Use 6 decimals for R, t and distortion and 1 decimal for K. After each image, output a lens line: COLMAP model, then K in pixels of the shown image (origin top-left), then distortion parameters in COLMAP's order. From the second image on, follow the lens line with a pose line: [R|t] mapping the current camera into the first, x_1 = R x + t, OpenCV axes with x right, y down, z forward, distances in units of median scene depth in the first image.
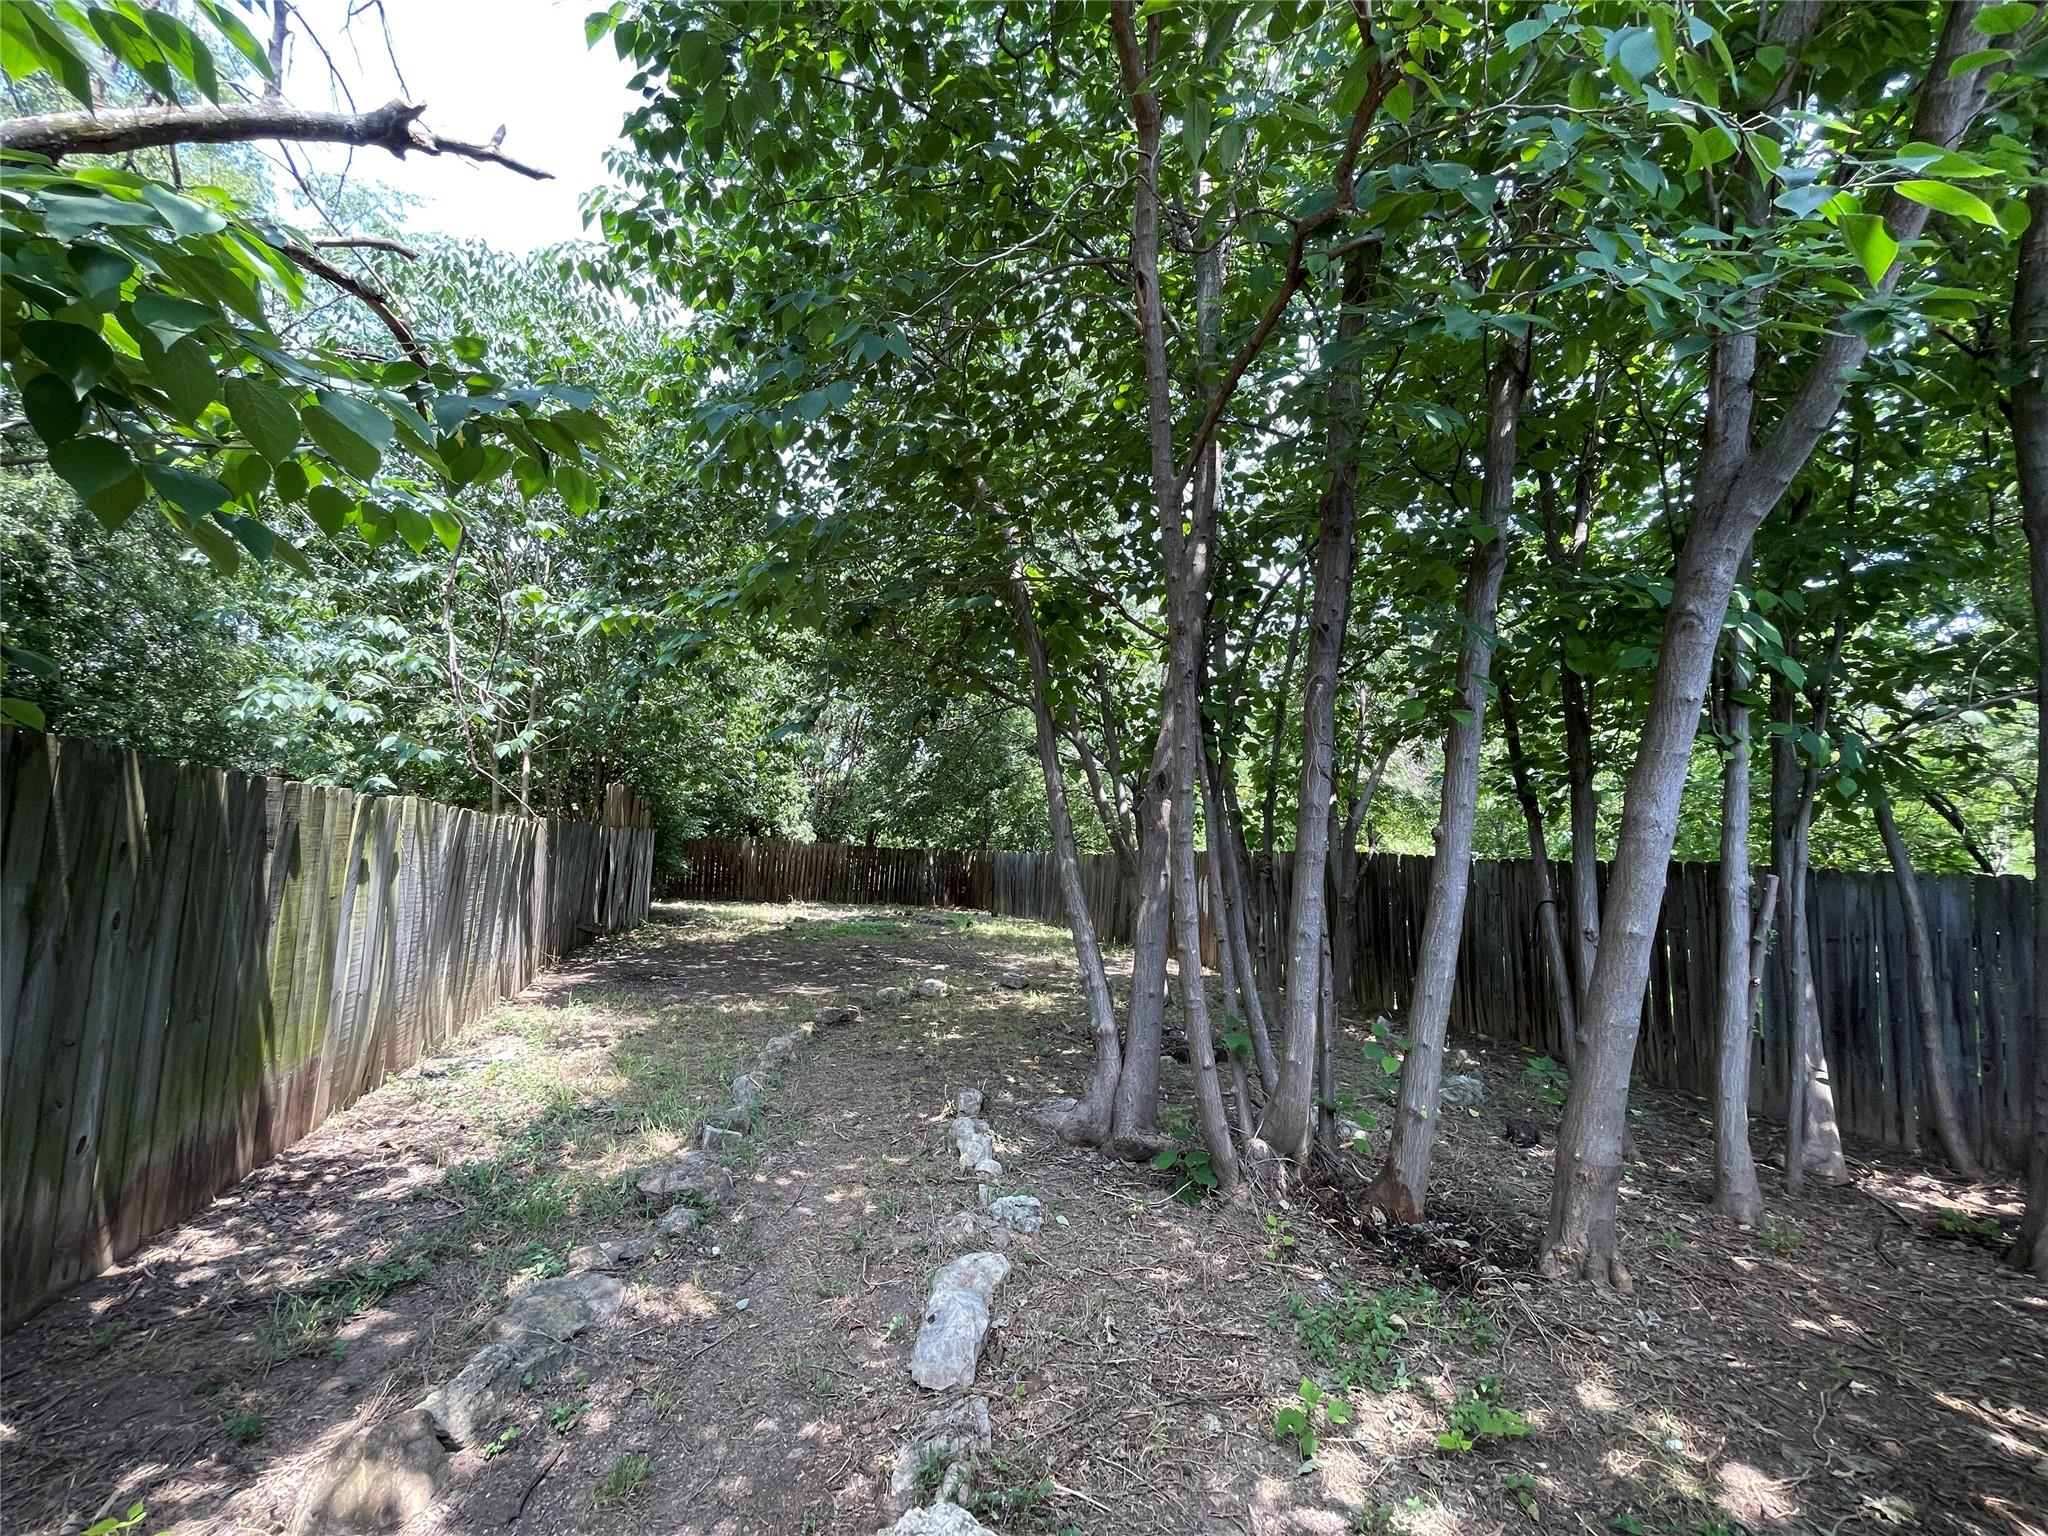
lens RADIAL K [[826.9, 0, 1023.8], [0, 826.9, 769.2], [0, 0, 1]] dist [0.002633, -0.001655]
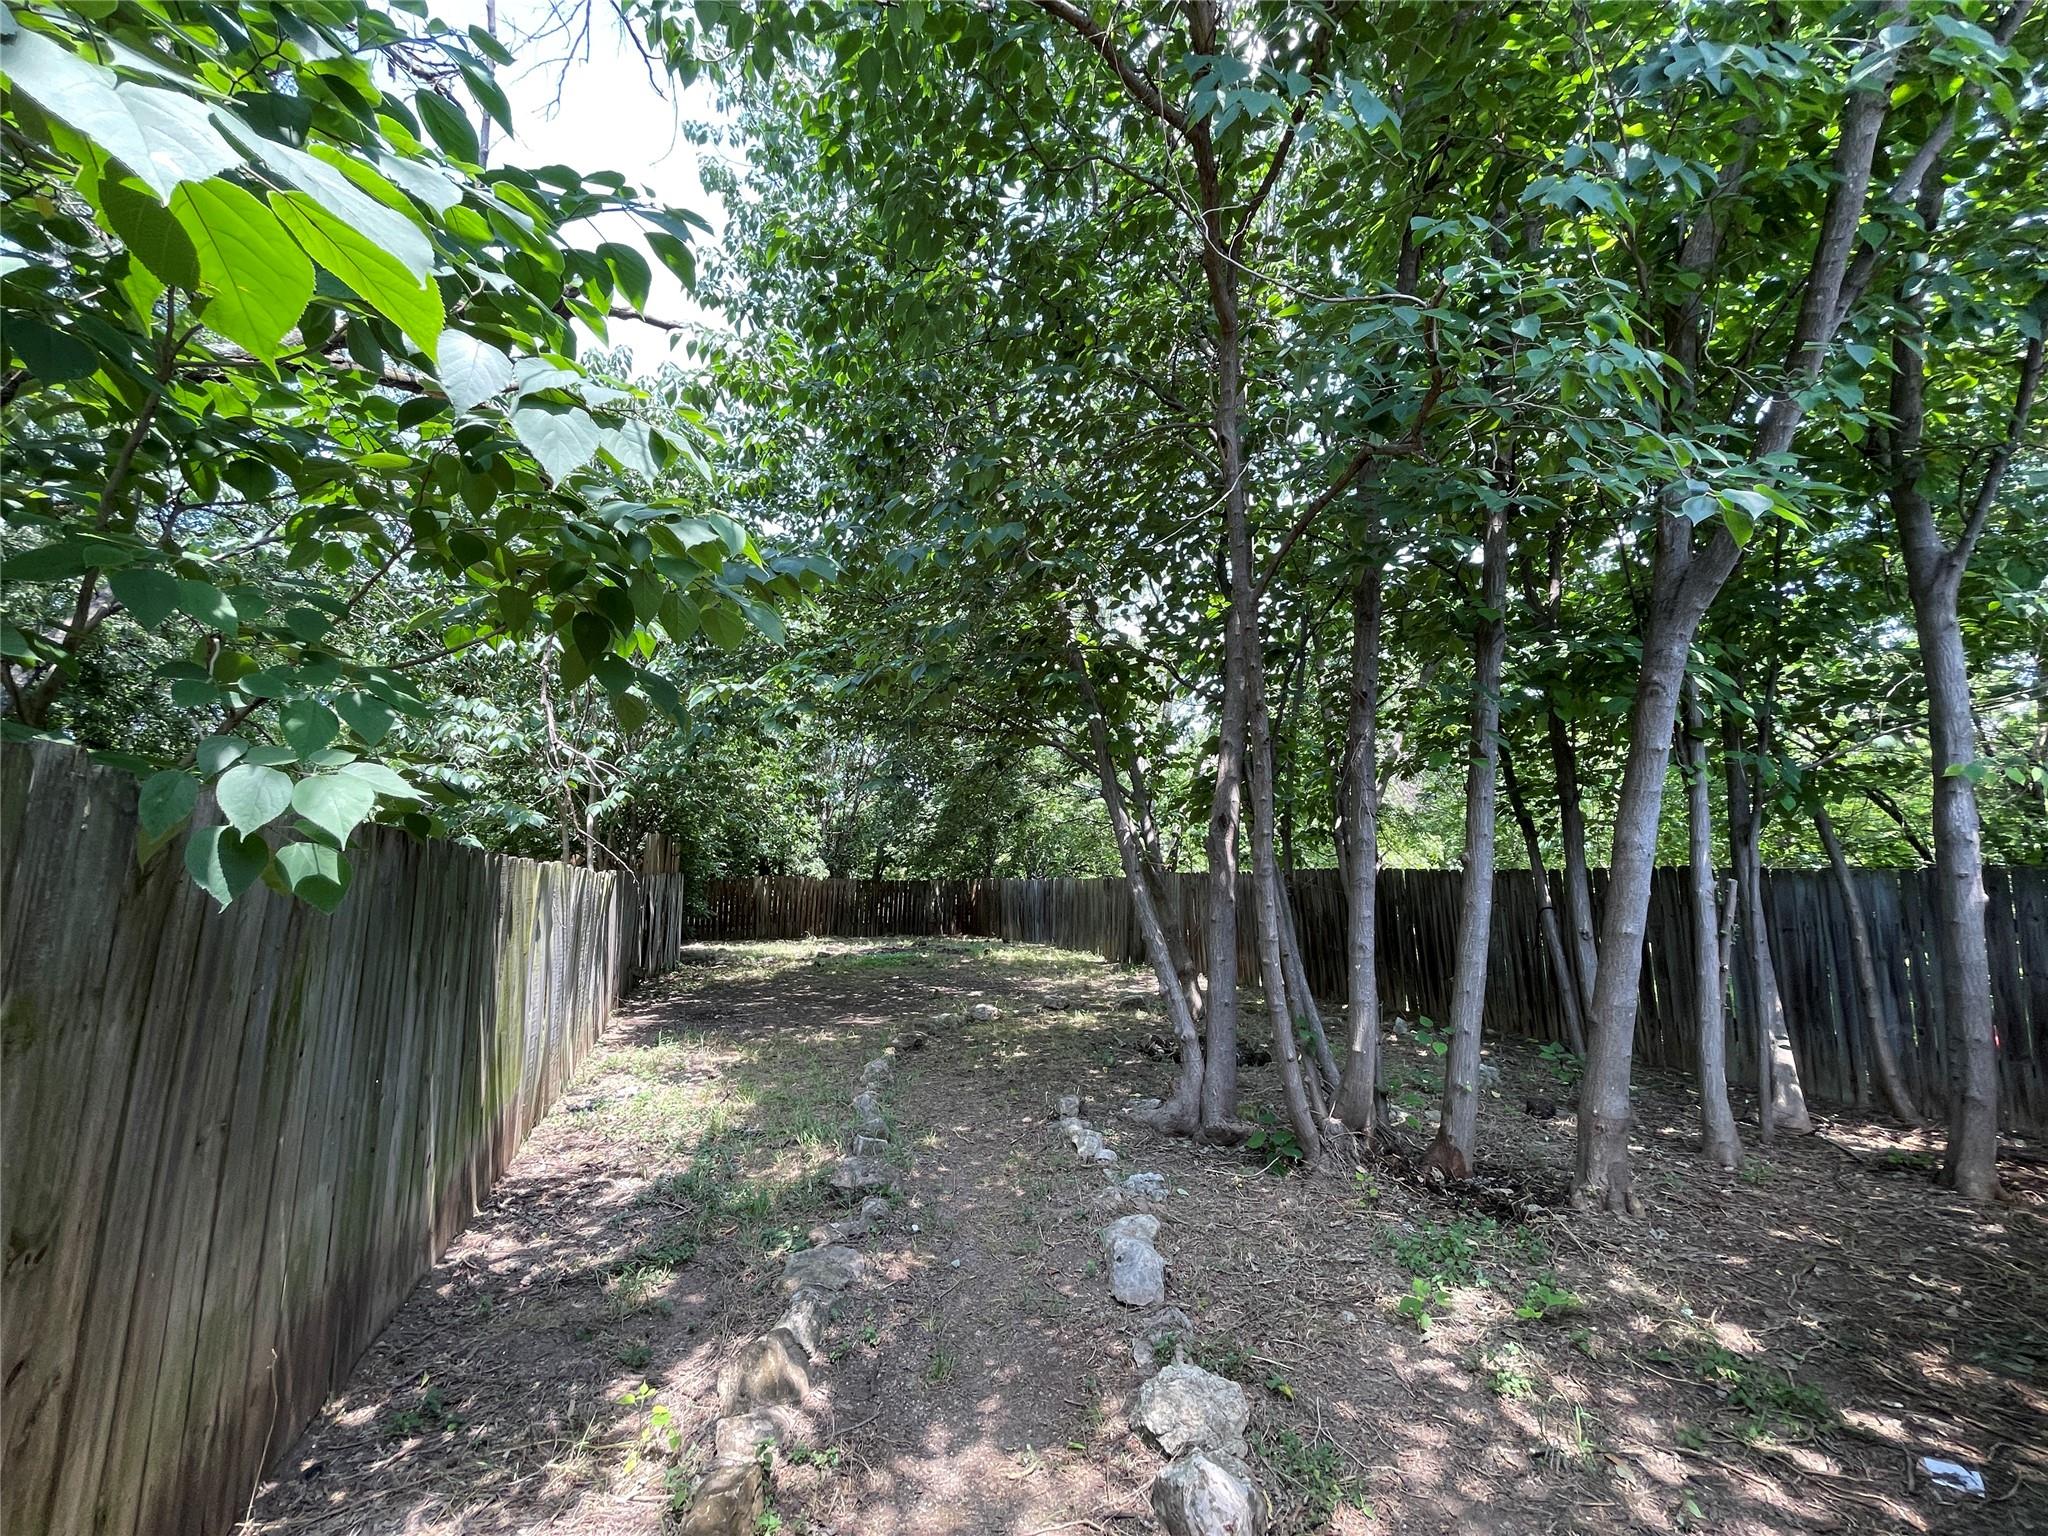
lens RADIAL K [[826.9, 0, 1025.1], [0, 826.9, 769.3], [0, 0, 1]] dist [0.002633, -0.001655]
pose [[0.998723, -0.041107, 0.029362, -0.142400], [0.041923, 0.998735, -0.027750, -0.037485], [-0.028184, 0.028946, 0.999184, -0.166300]]
